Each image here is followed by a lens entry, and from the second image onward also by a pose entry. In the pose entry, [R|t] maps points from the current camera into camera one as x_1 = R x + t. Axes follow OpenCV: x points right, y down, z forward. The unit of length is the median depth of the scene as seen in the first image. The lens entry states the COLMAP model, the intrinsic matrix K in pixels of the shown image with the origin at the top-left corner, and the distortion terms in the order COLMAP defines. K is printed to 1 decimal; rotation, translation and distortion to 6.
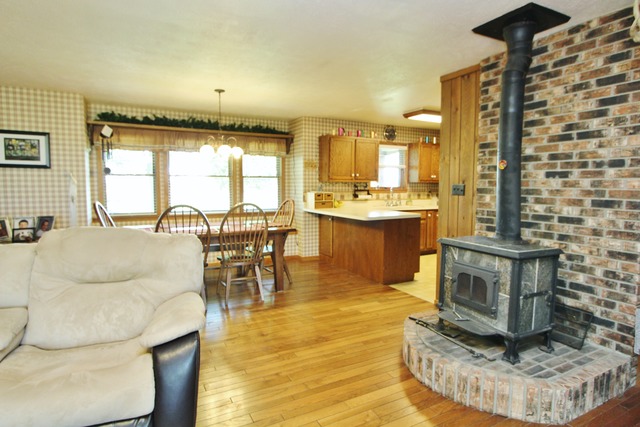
lens RADIAL K [[356.9, 0, 322.6], [0, 356.9, 209.5], [0, 0, 1]] dist [-0.009840, 0.001072]
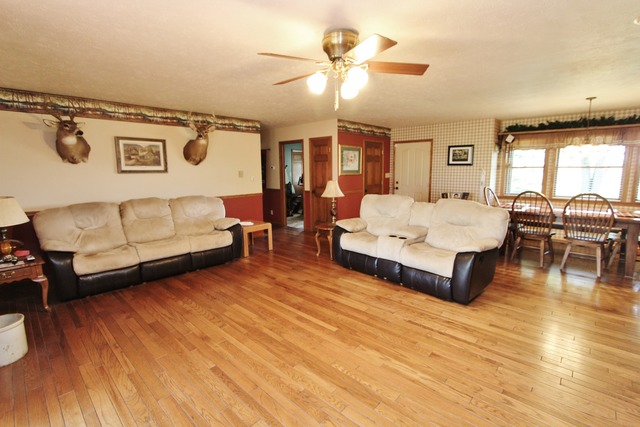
lens RADIAL K [[293.6, 0, 329.8], [0, 293.6, 207.8], [0, 0, 1]] dist [-0.014800, -0.000593]
pose [[0.349123, 0.114665, -0.930035, 0.238268], [-0.055898, 0.993266, 0.101477, -0.010903], [0.935408, 0.016559, 0.353182, -0.107702]]
